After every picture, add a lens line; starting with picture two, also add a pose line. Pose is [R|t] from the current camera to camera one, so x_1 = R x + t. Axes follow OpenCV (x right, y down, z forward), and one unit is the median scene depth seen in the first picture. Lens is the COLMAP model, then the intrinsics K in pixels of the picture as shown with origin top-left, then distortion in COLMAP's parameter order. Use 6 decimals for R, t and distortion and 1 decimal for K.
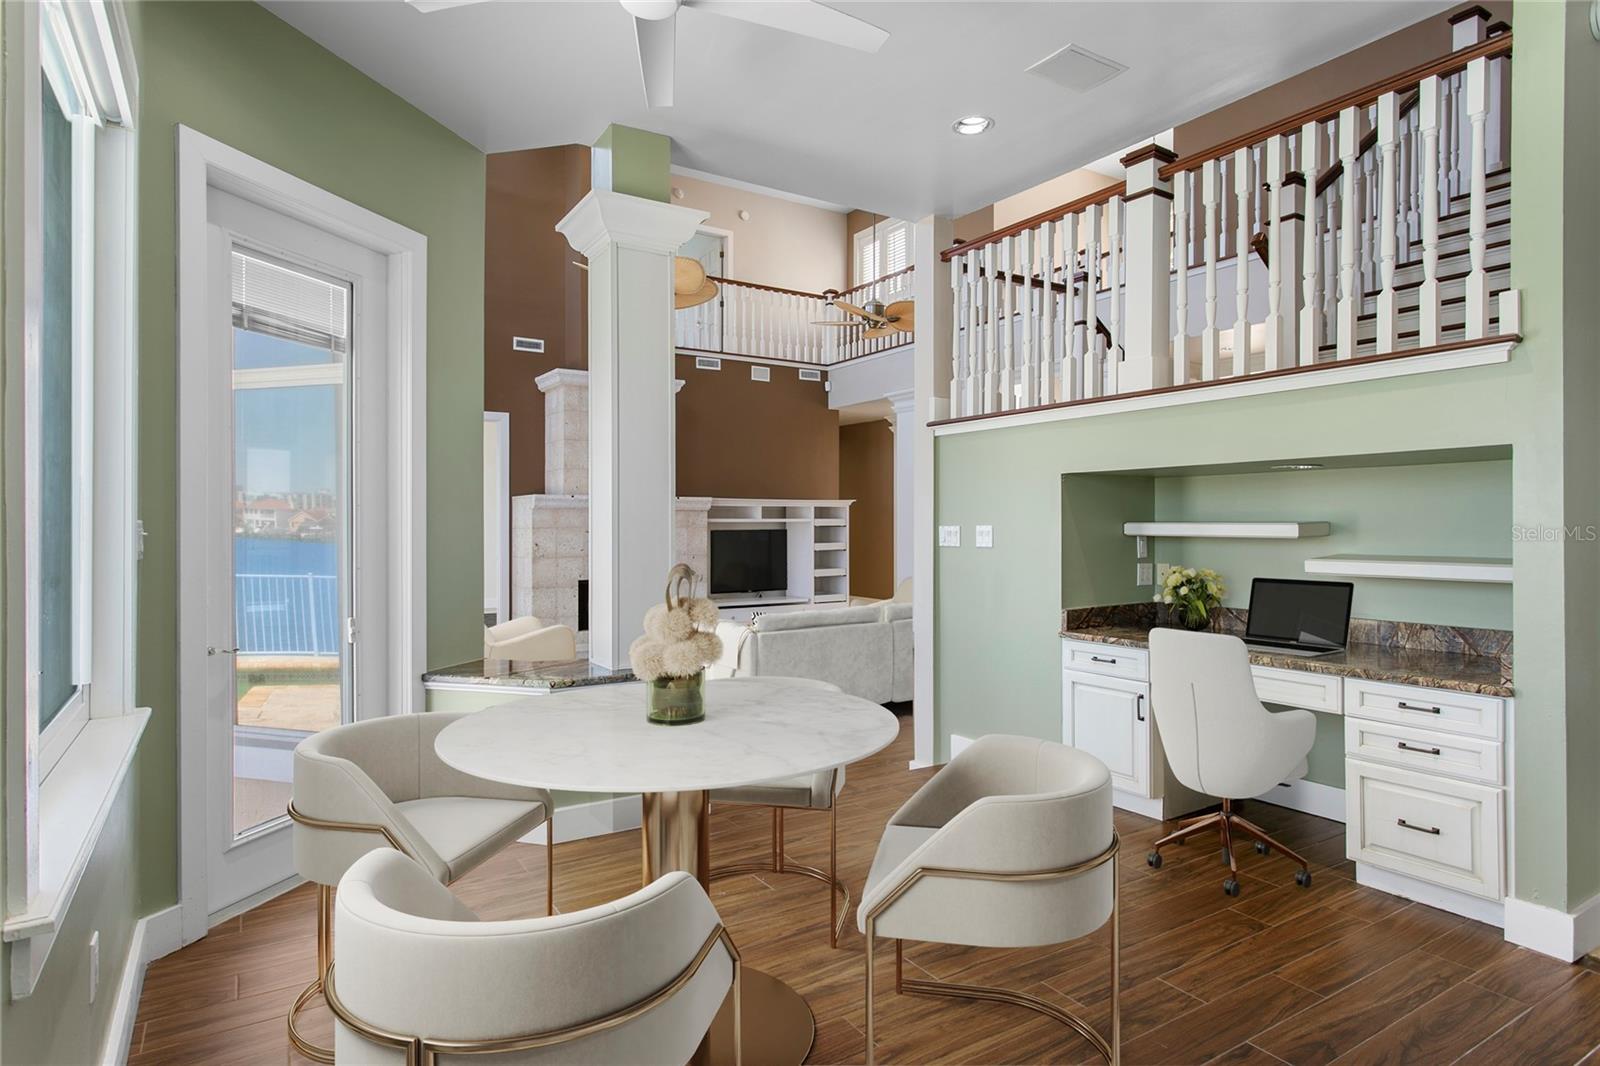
lens RADIAL K [[833.9, 0, 770.5], [0, 833.9, 525.6], [0, 0, 1]] dist [-0.004552, 0.000412]
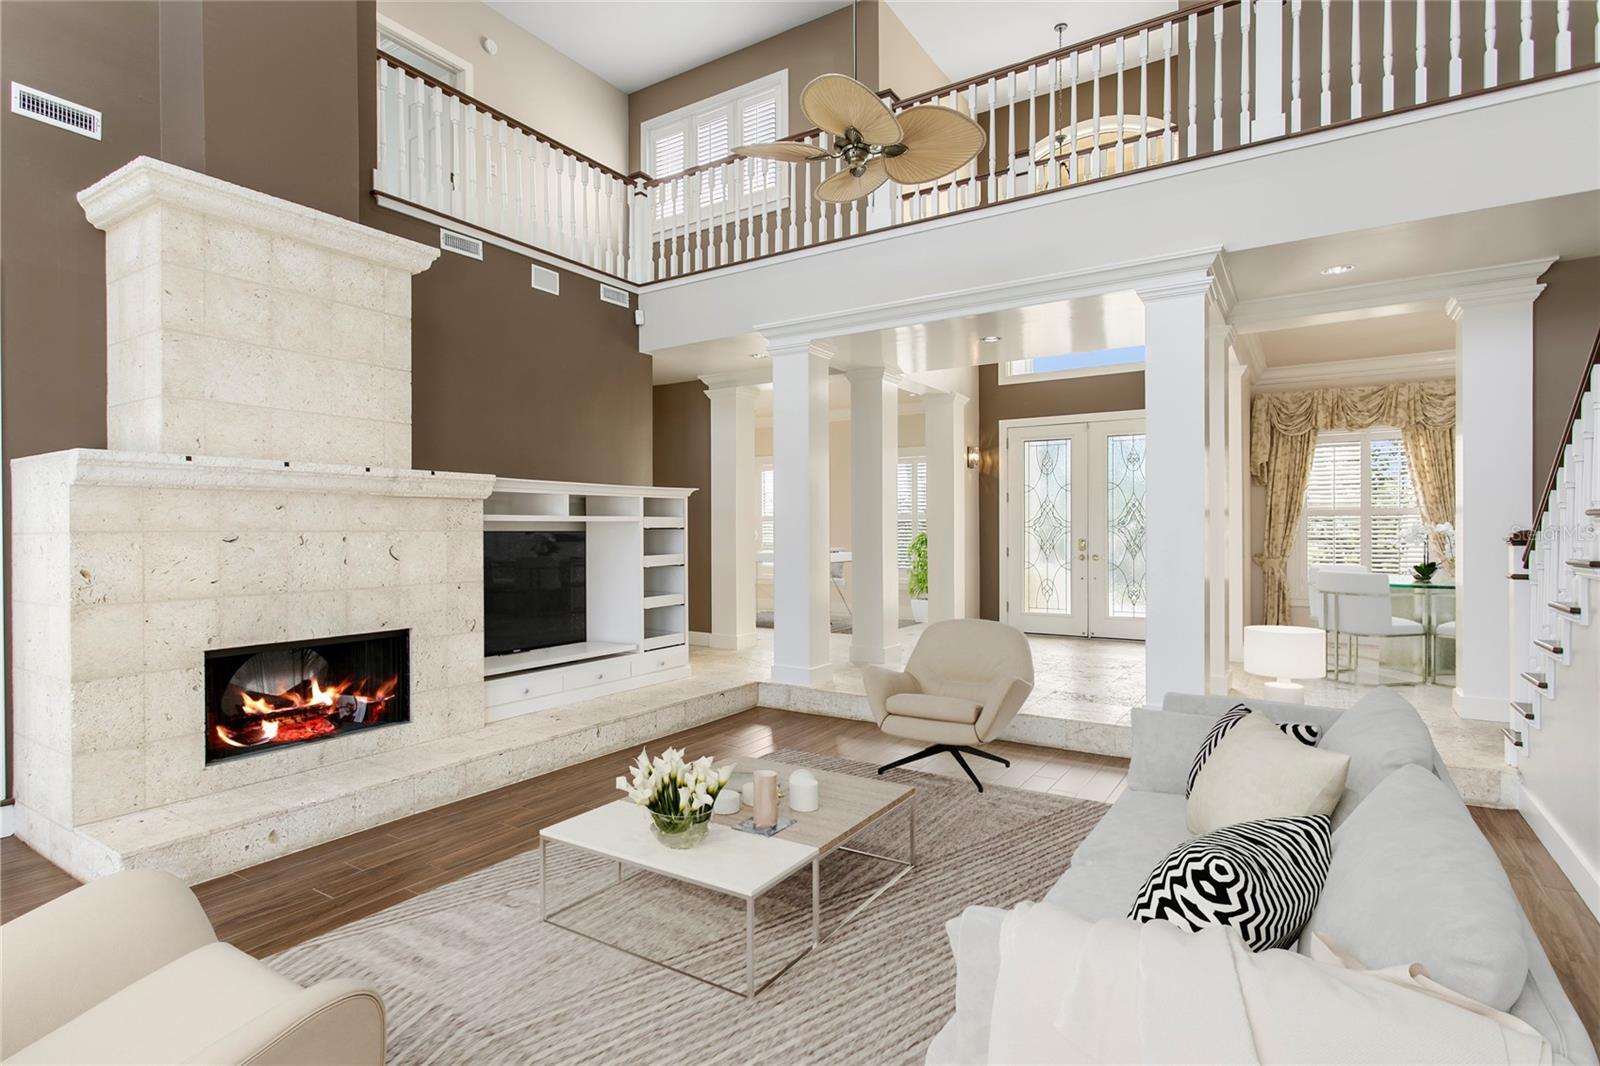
lens RADIAL K [[826.3, 0, 776.9], [0, 826.3, 531.7], [0, 0, 1]] dist [-0.002977, 0.006422]
pose [[0.913485, -0.003985, 0.406853, -0.106624], [0.003843, 0.999992, 0.001167, 0.002659], [-0.406854, 0.000498, 0.913493, 0.388448]]
